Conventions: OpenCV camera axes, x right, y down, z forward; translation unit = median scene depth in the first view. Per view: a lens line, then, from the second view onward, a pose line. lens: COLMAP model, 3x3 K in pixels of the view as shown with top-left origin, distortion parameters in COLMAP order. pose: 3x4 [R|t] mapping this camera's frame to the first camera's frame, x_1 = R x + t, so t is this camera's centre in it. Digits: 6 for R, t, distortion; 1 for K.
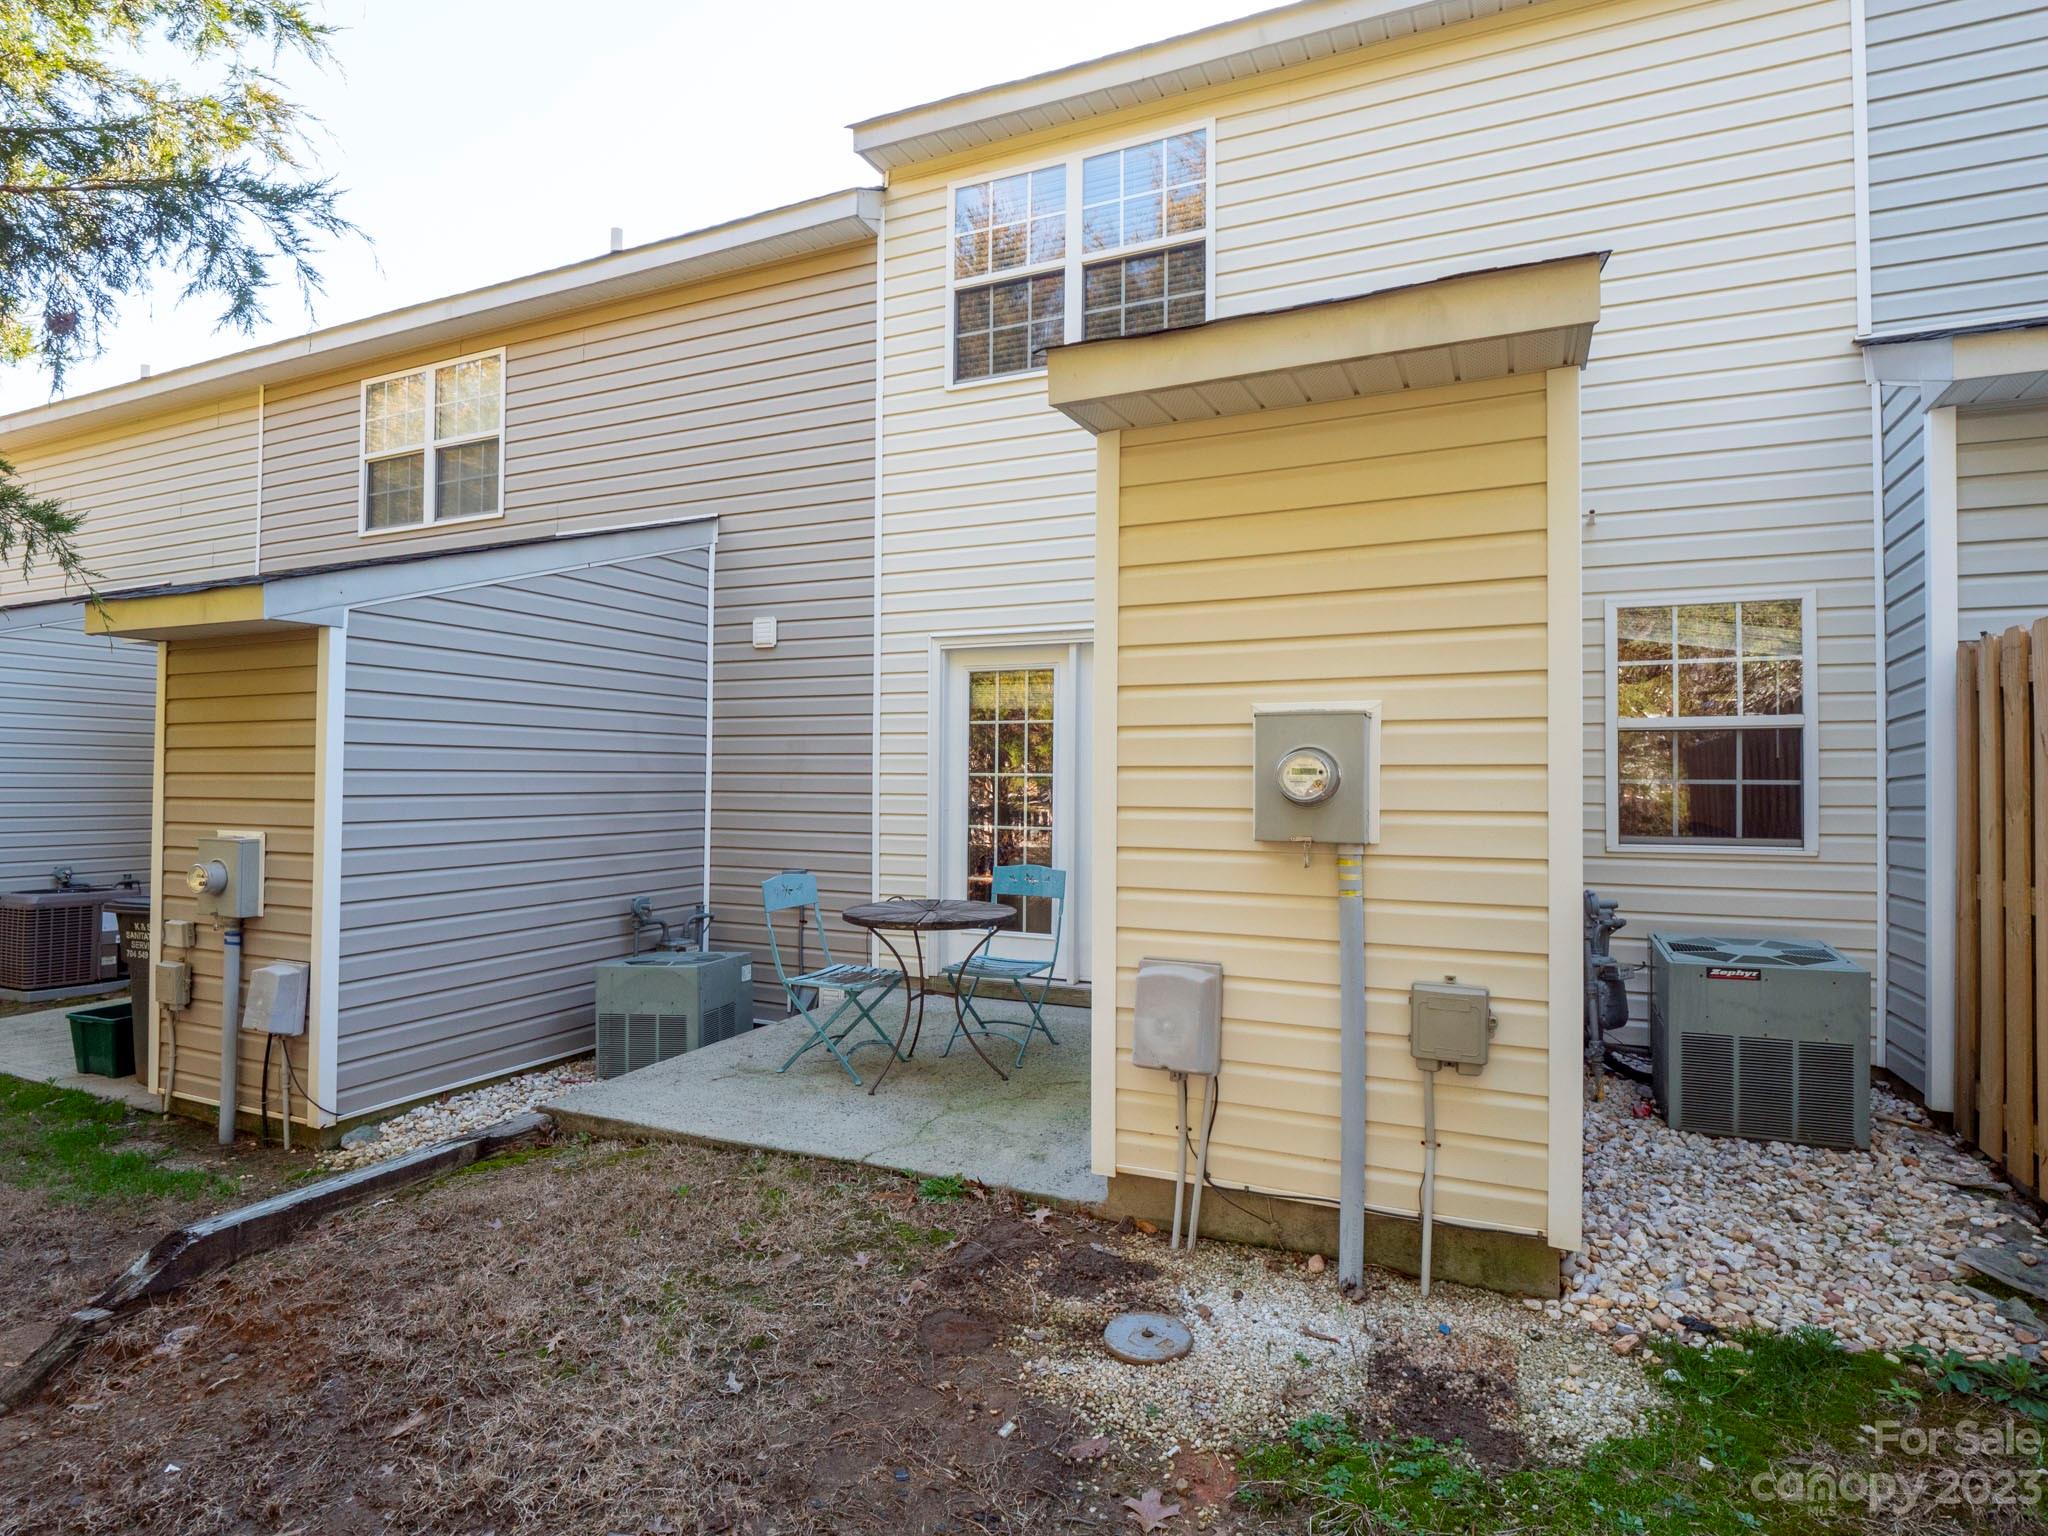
lens RADIAL K [[1005.4, 0, 1024.0], [0, 1005.4, 768.0], [0, 0, 1]] dist [-0.003134, -0.000638]
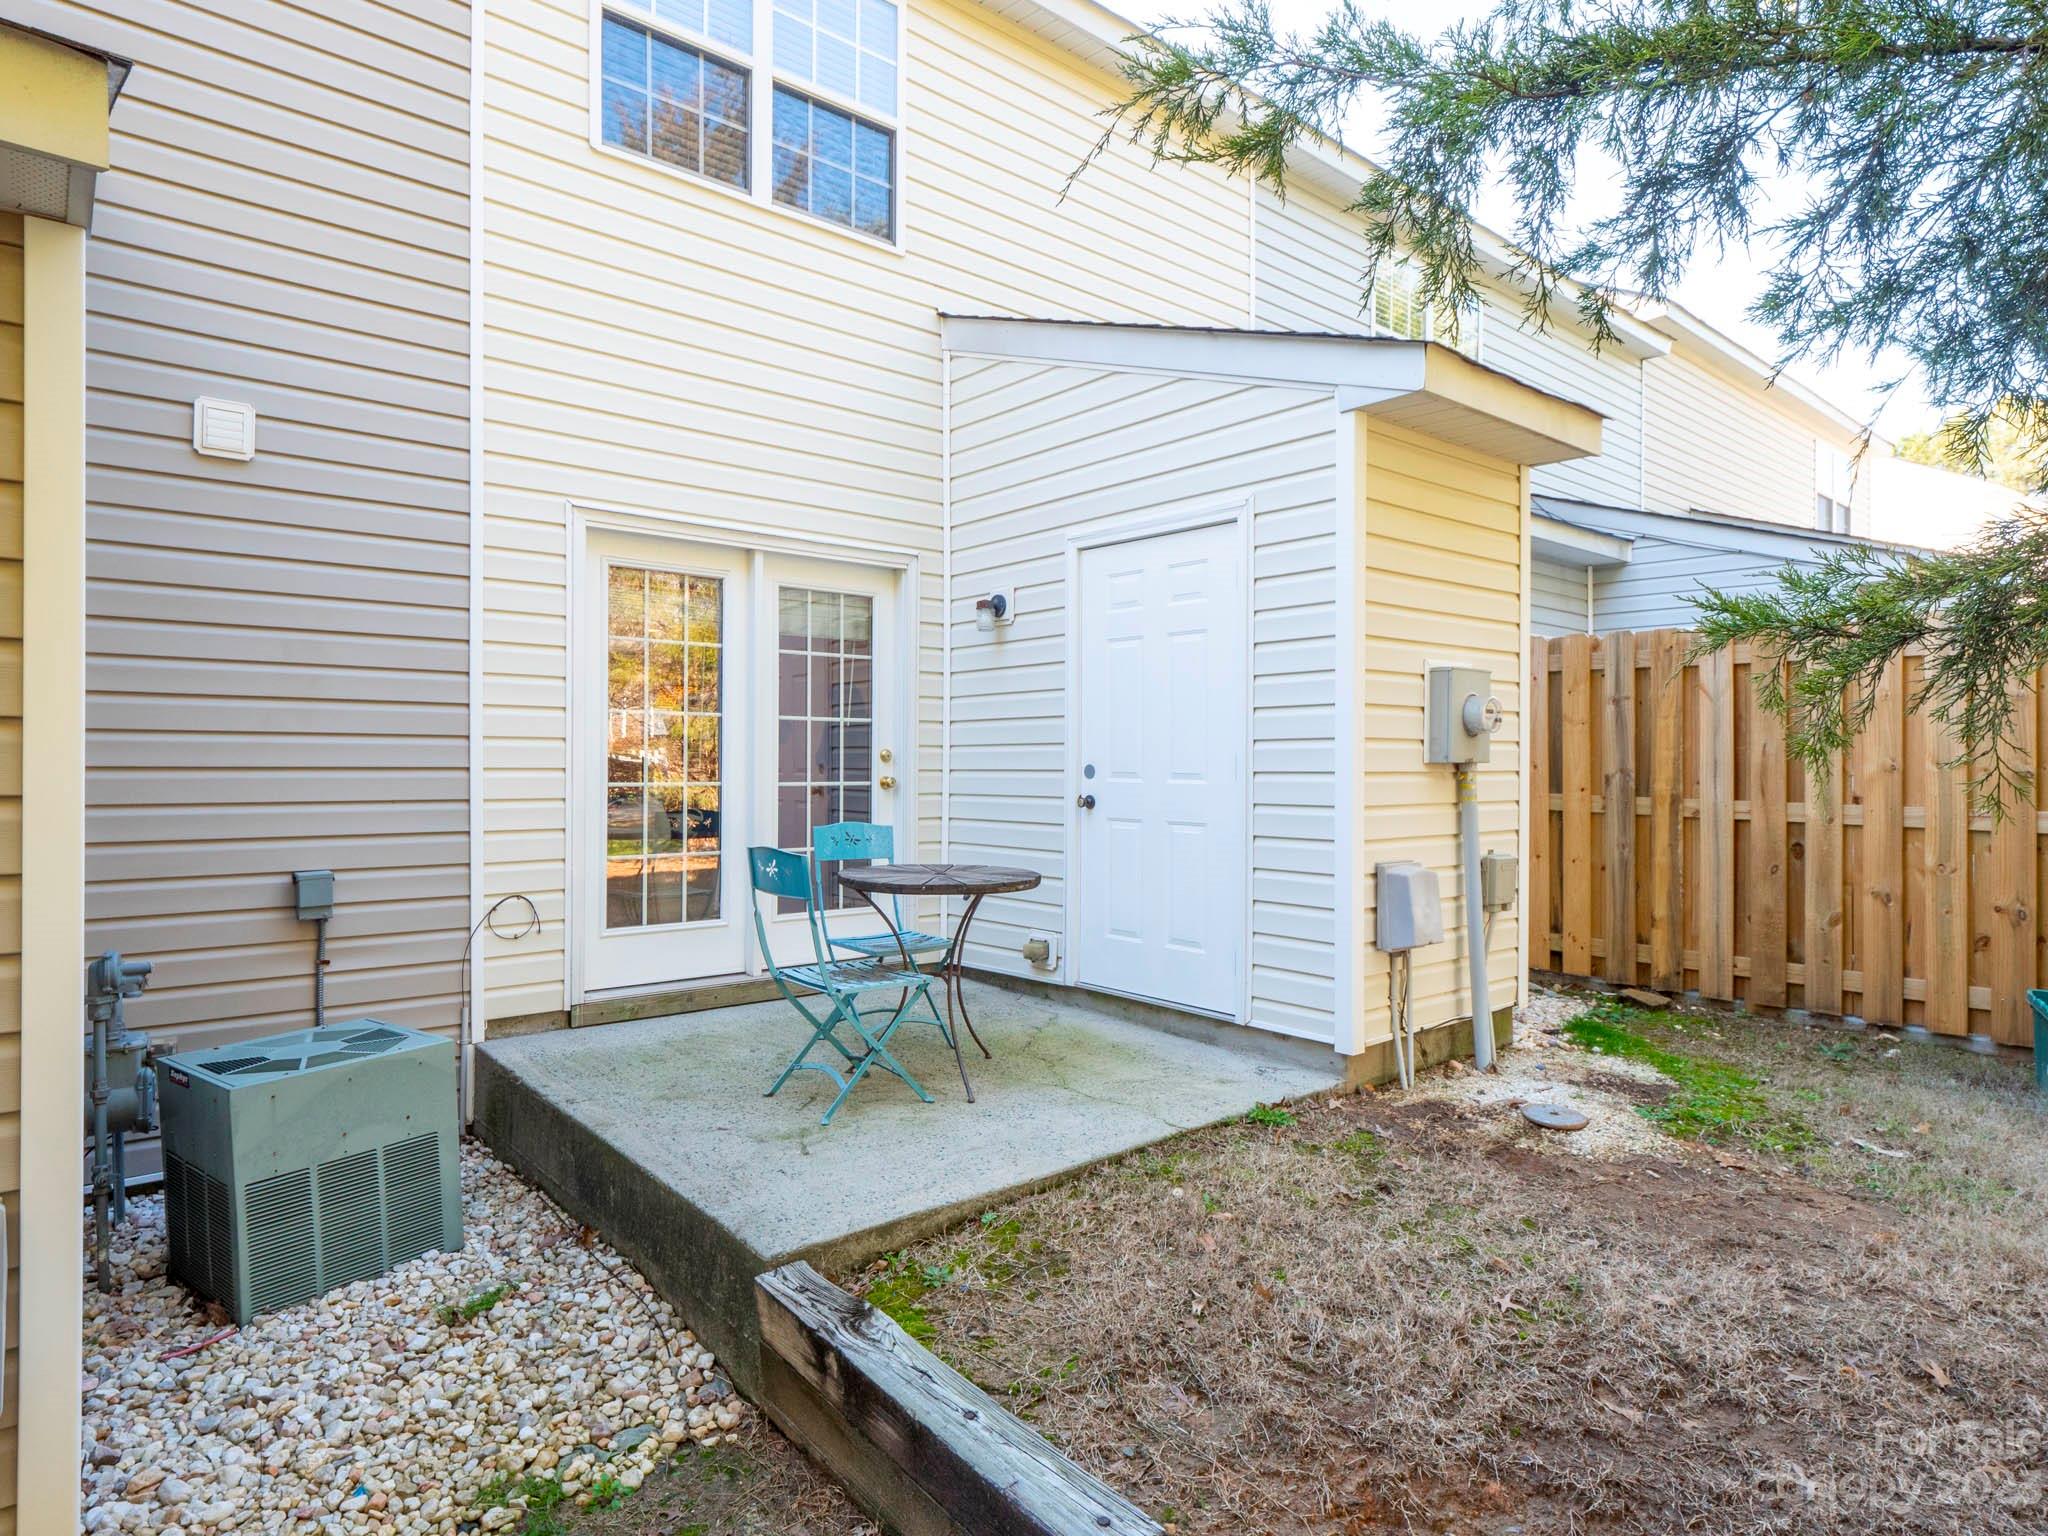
lens RADIAL K [[1173.1, 0, 1026.1], [0, 1173.1, 755.6], [0, 0, 1]] dist [0.002193, -0.002941]
pose [[0.456855, -0.002242, 0.889539, -0.815360], [-0.014423, 0.999847, 0.009927, 0.032204], [-0.889424, -0.017365, 0.456752, 0.454806]]
